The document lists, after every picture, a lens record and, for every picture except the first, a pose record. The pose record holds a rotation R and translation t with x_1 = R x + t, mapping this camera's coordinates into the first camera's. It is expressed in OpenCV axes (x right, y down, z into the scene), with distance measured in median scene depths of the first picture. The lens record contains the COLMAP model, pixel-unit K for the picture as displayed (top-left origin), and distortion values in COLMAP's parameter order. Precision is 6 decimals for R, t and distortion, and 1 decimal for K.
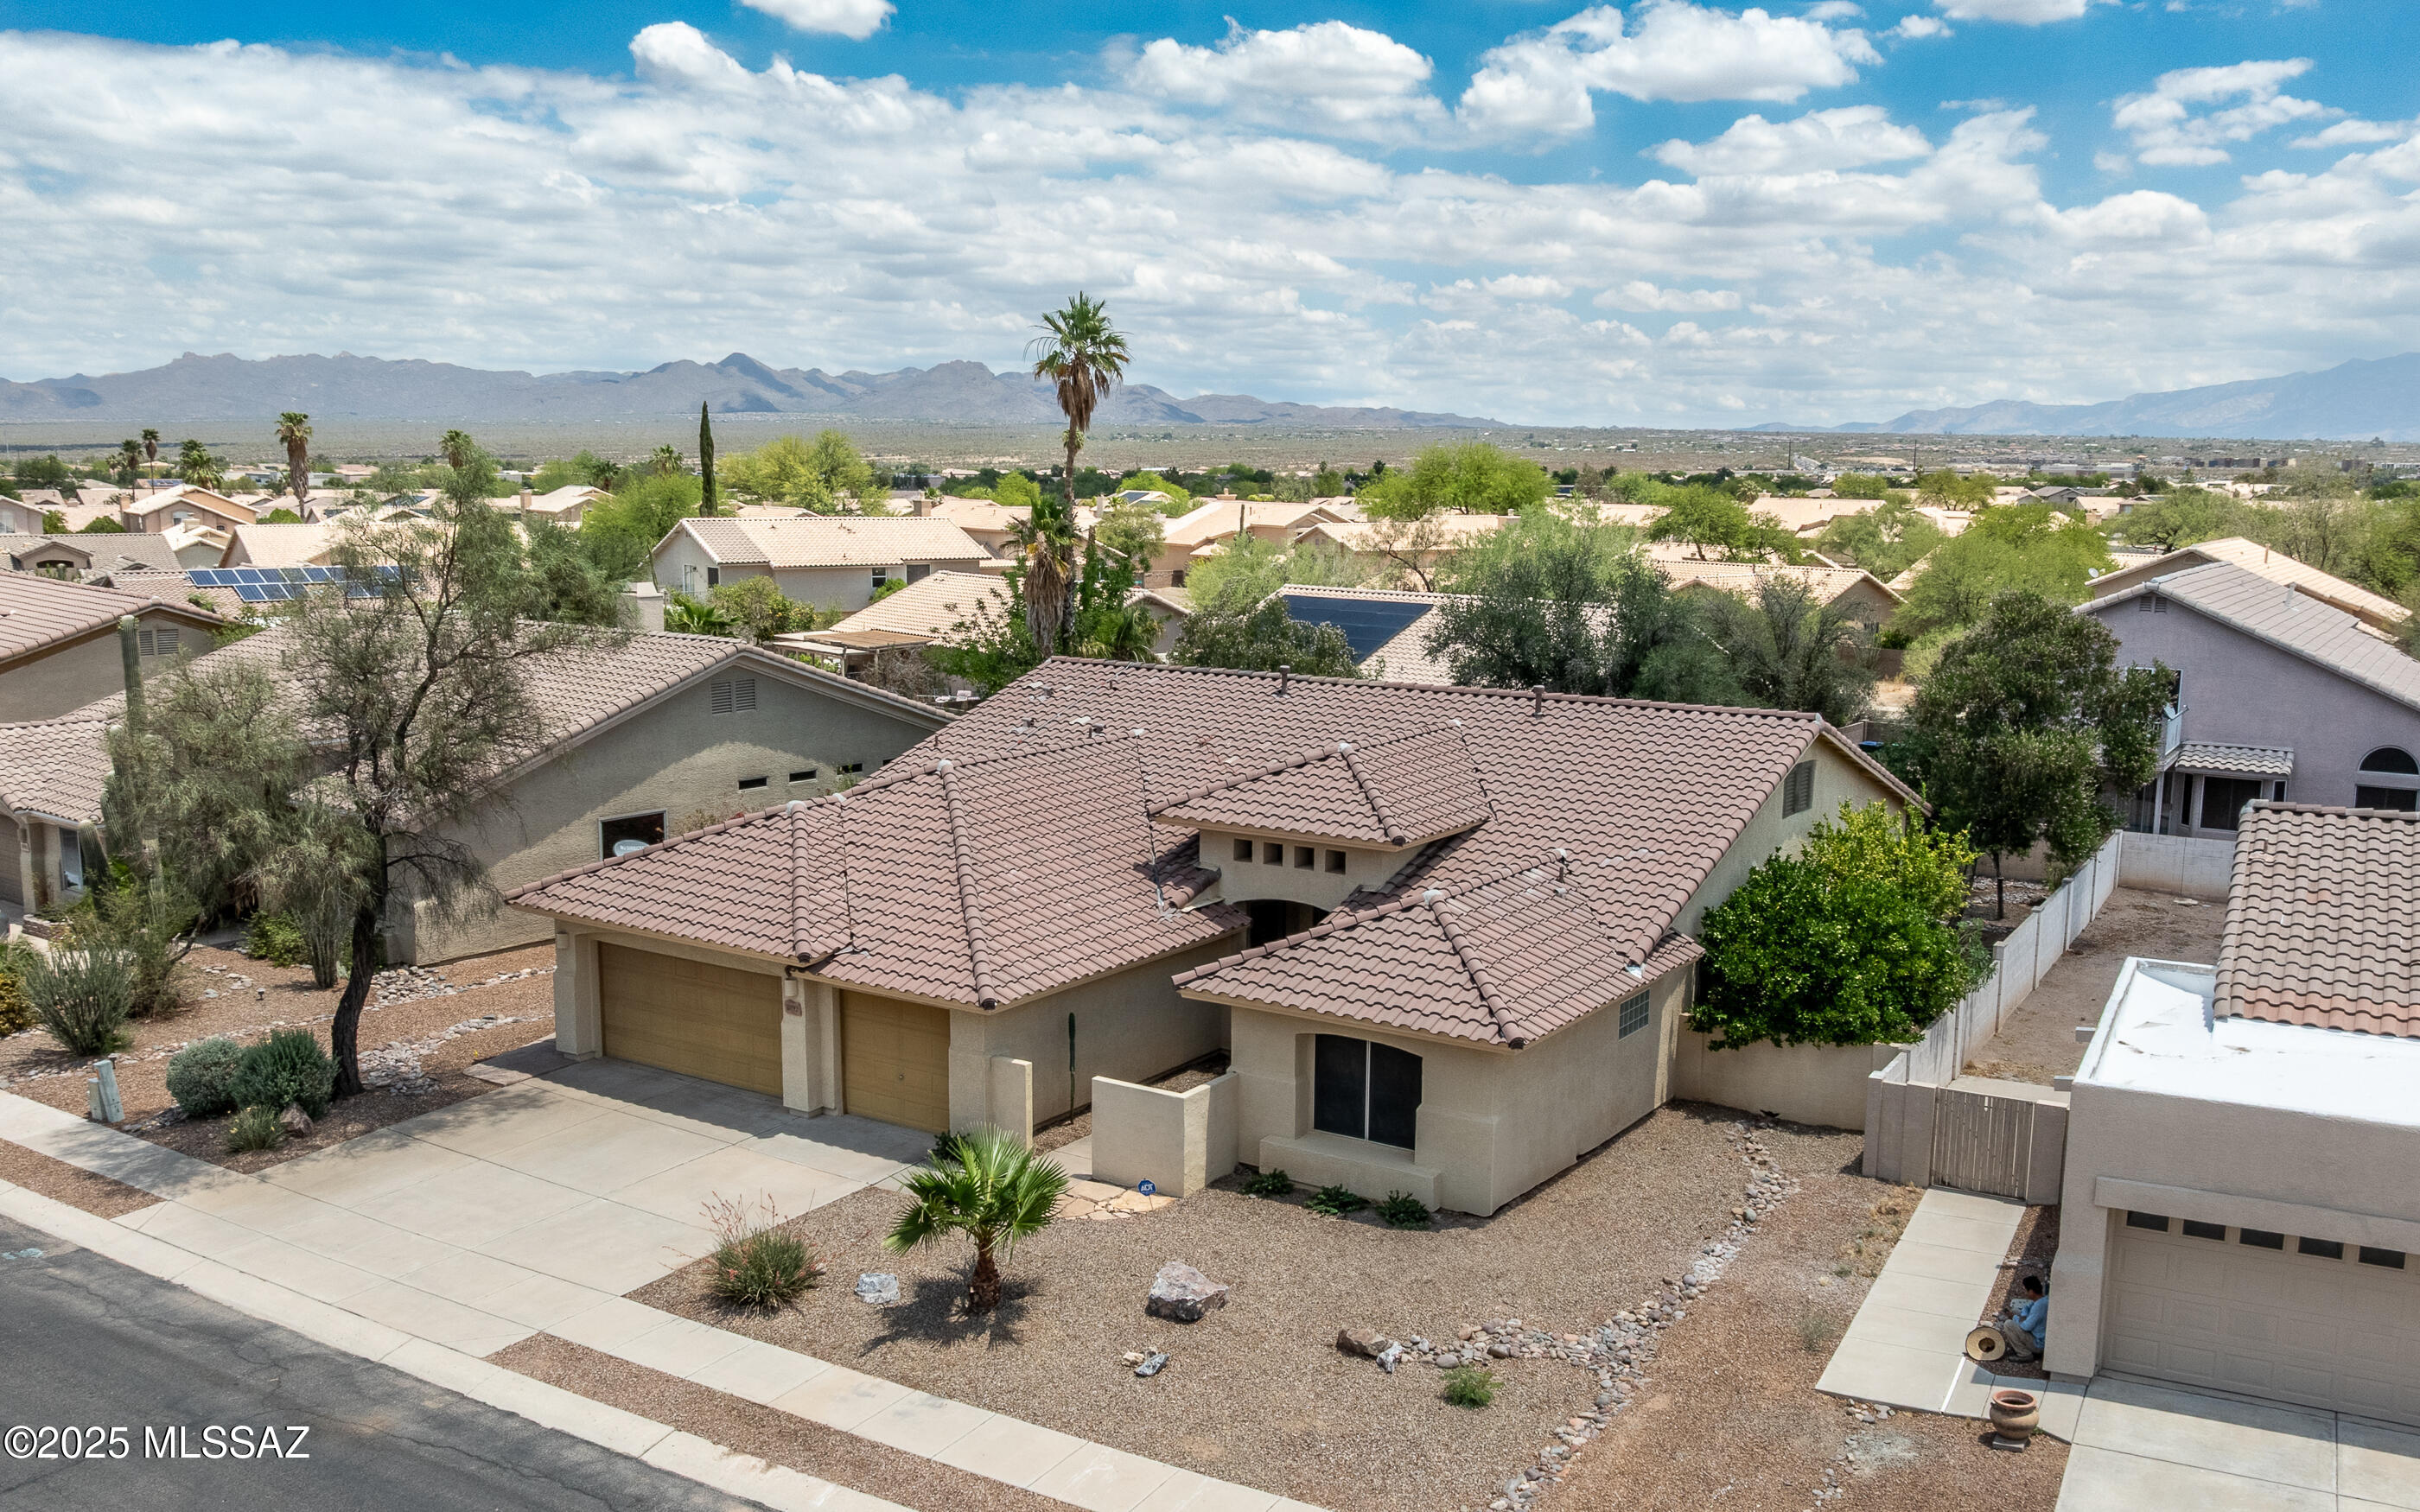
lens RADIAL K [[2211.1, 0, 1557.5], [0, 2211.1, 787.8], [0, 0, 1]] dist [-0.018050, -0.010034]
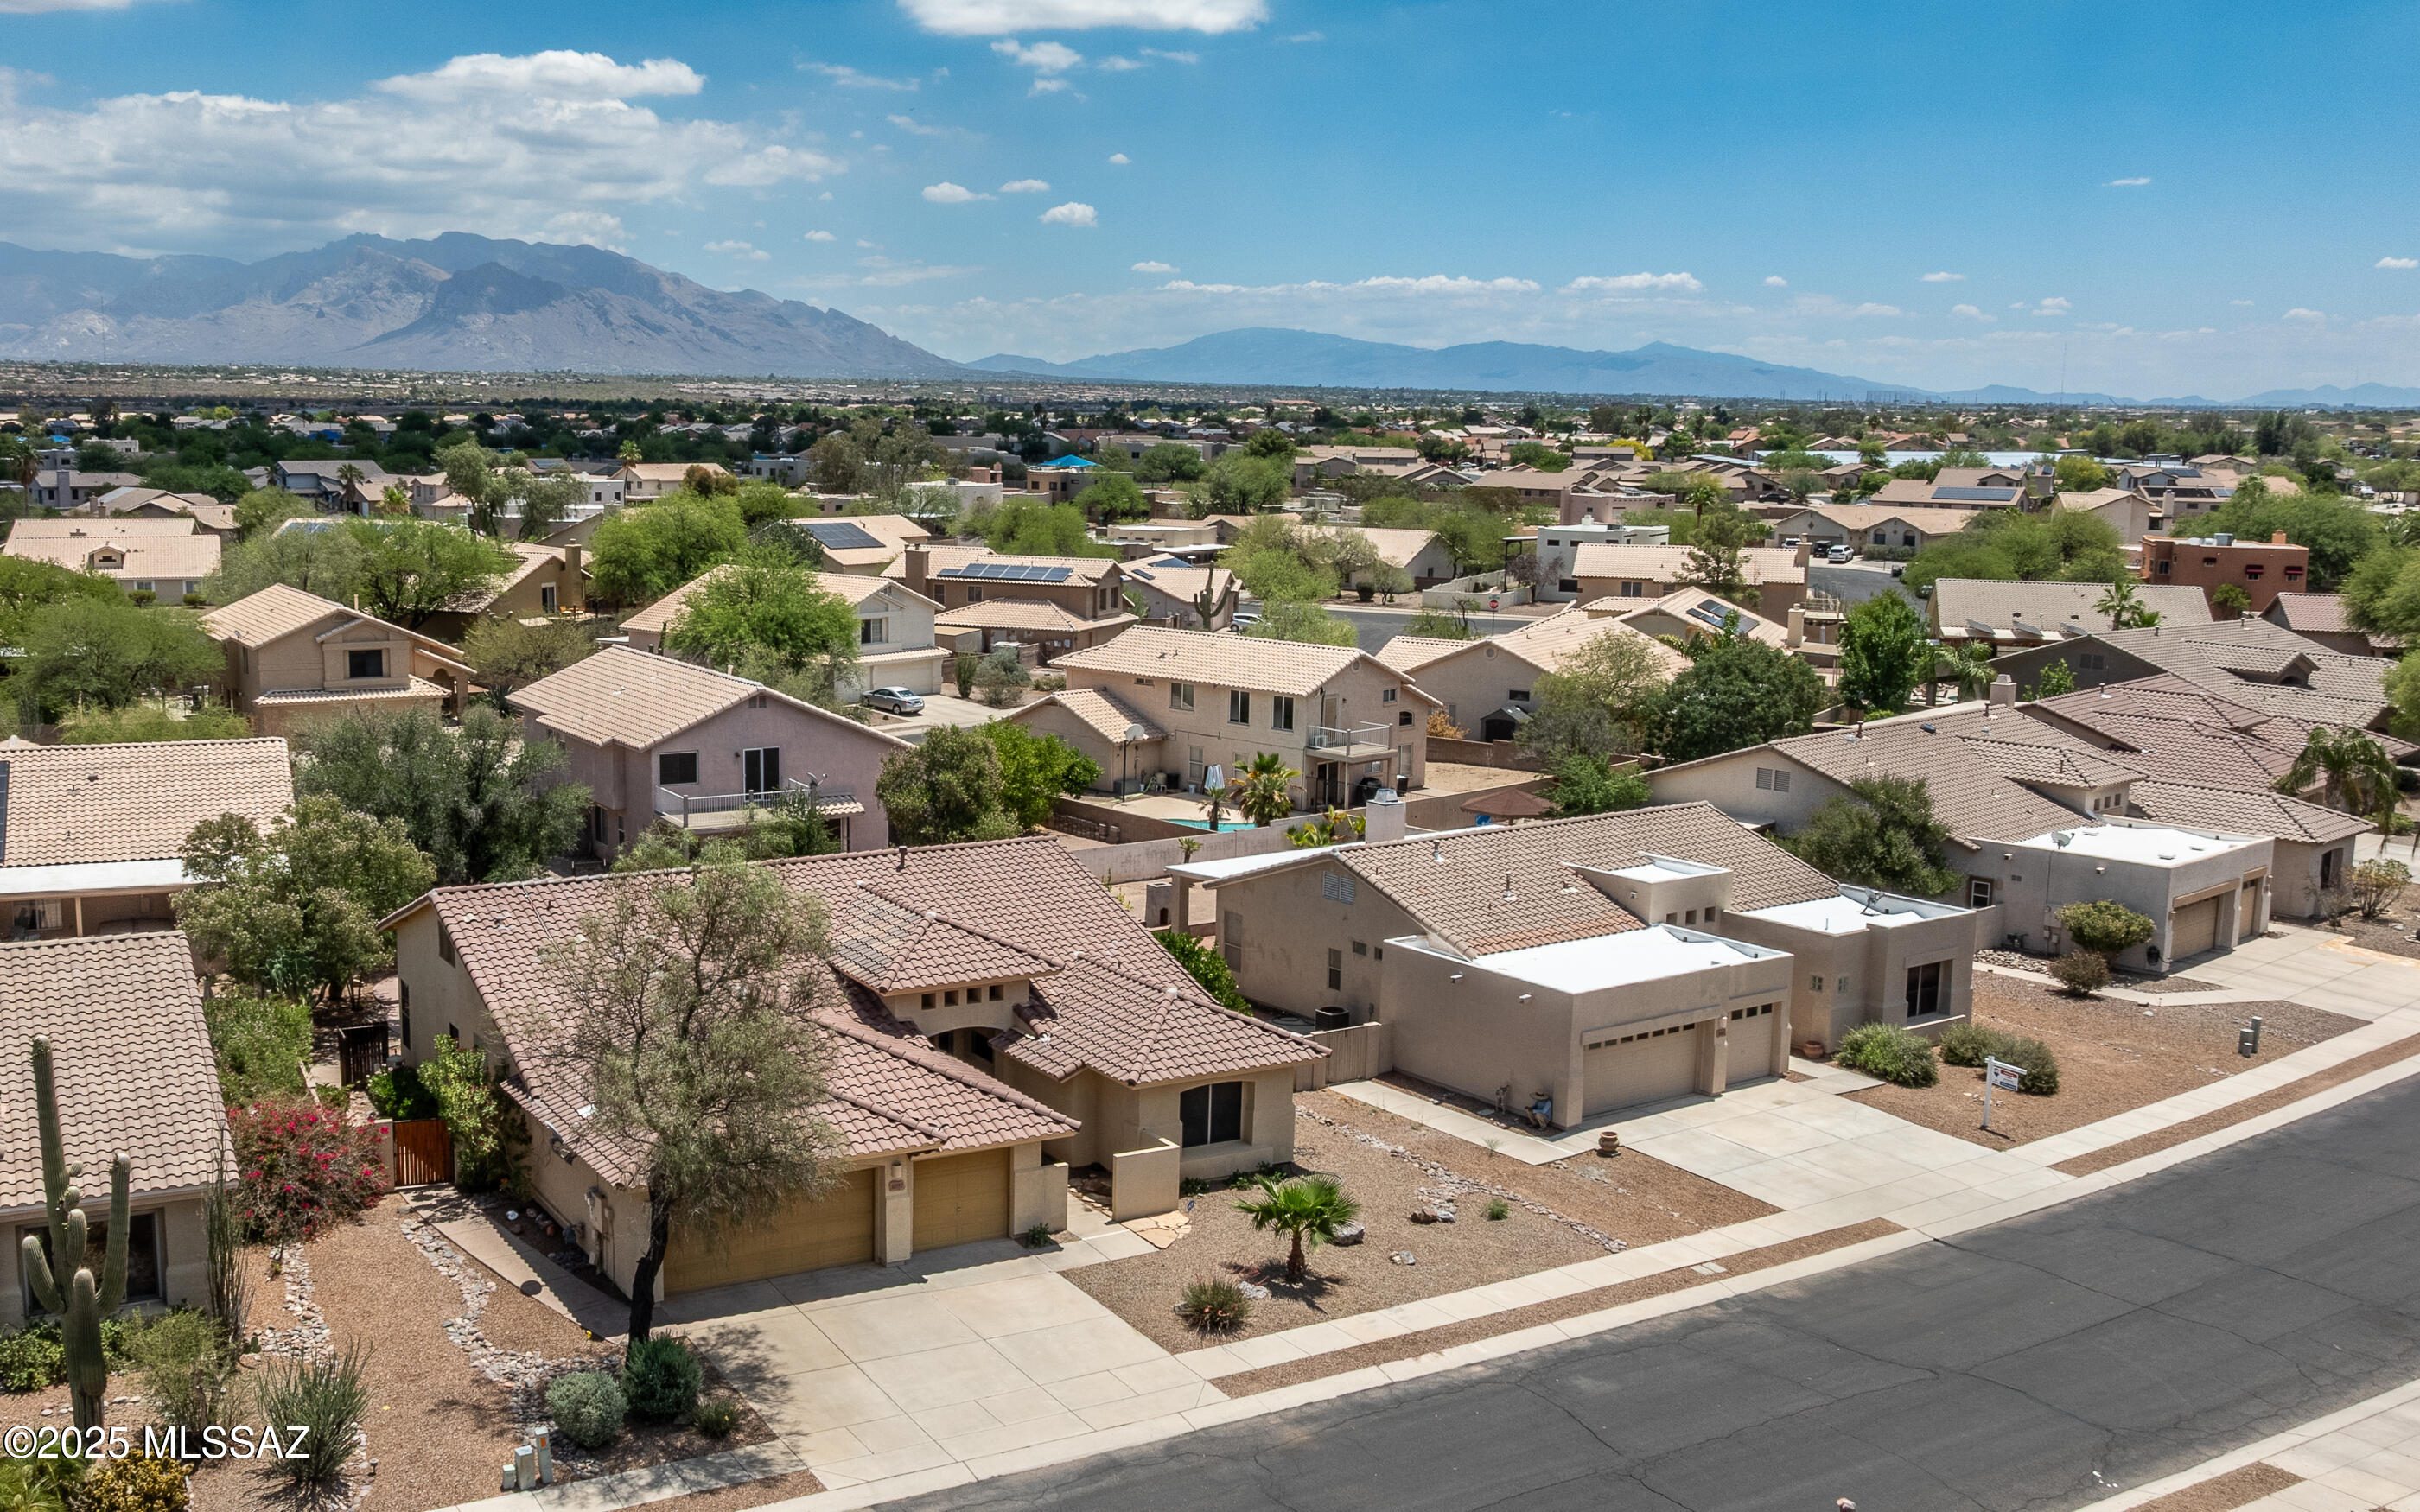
lens RADIAL K [[1903.4, 0, 1274.3], [0, 1903.4, 839.9], [0, 0, 1]] dist [-0.008279, -0.005500]
pose [[0.482830, -0.149798, 0.862807, -0.115085], [0.107120, 0.987965, 0.111583, -0.019981], [-0.869138, 0.038549, 0.493065, 0.022942]]
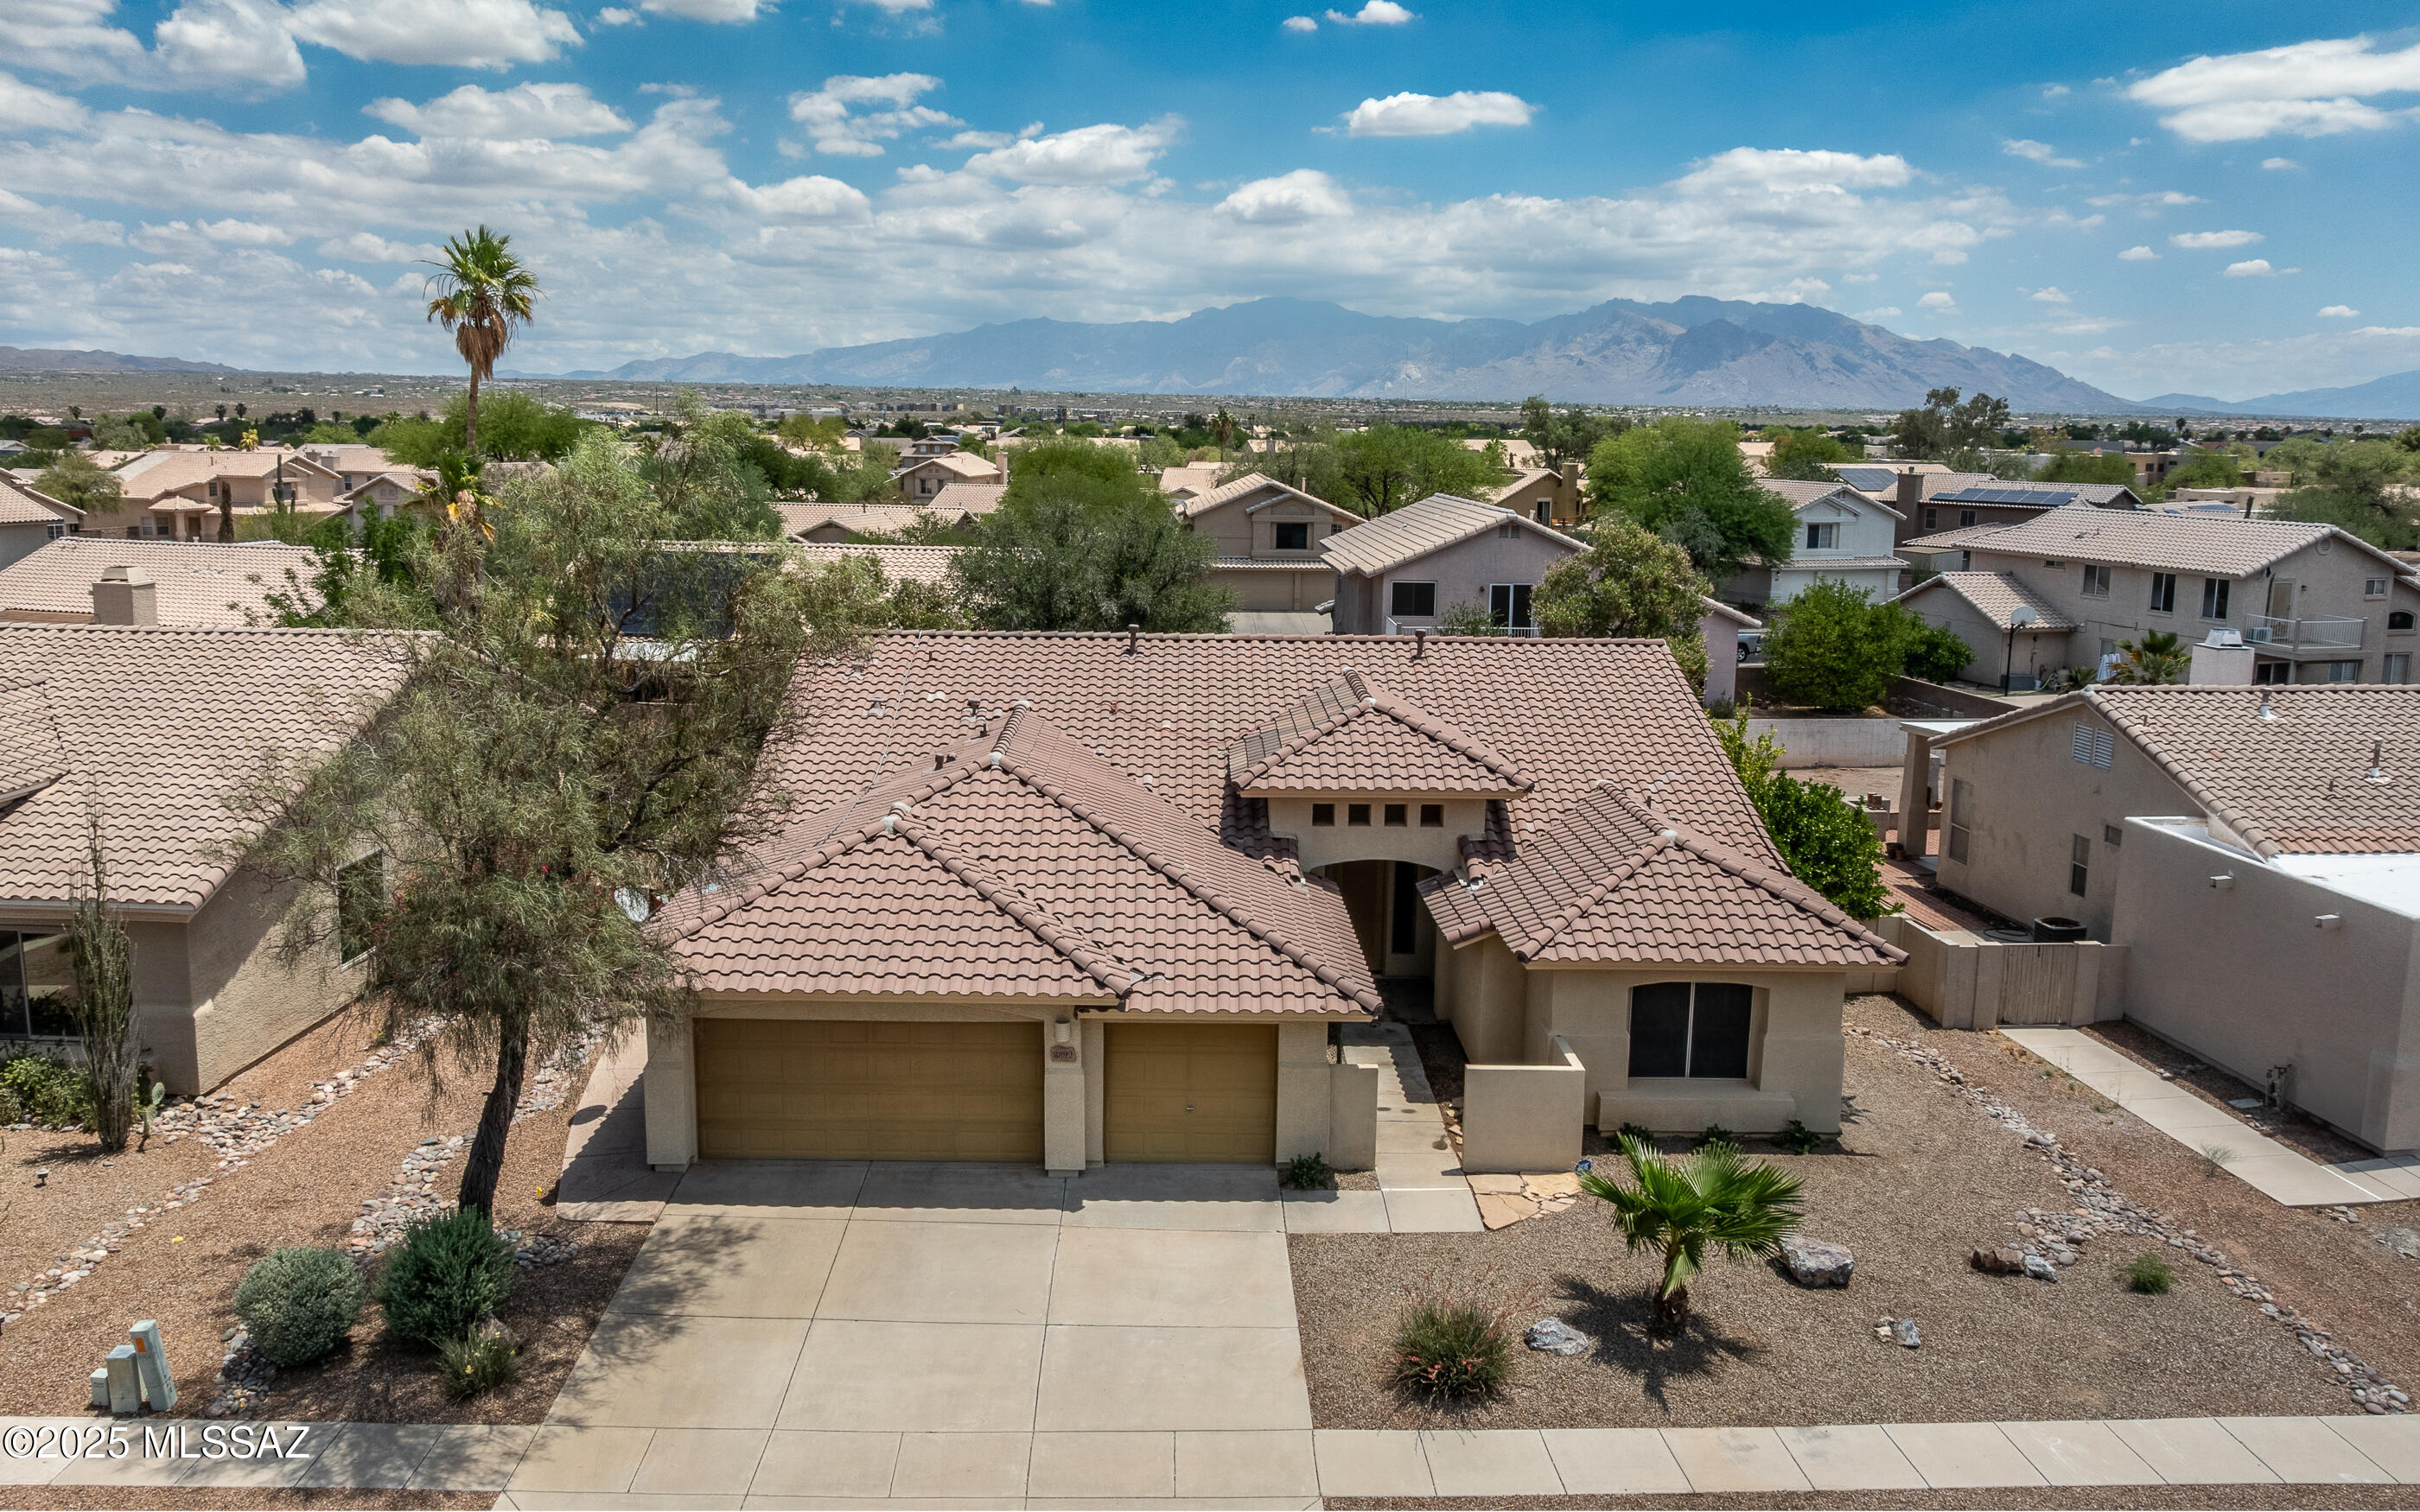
lens RADIAL K [[1844.3, 0, 1321.1], [0, 1844.3, 712.9], [0, 0, 1]] dist [-0.025118, 0.003934]
pose [[0.843057, -0.083953, 0.531232, -0.062356], [0.073877, 0.996455, 0.040233, -0.005435], [-0.532727, 0.005328, 0.846271, 0.033025]]
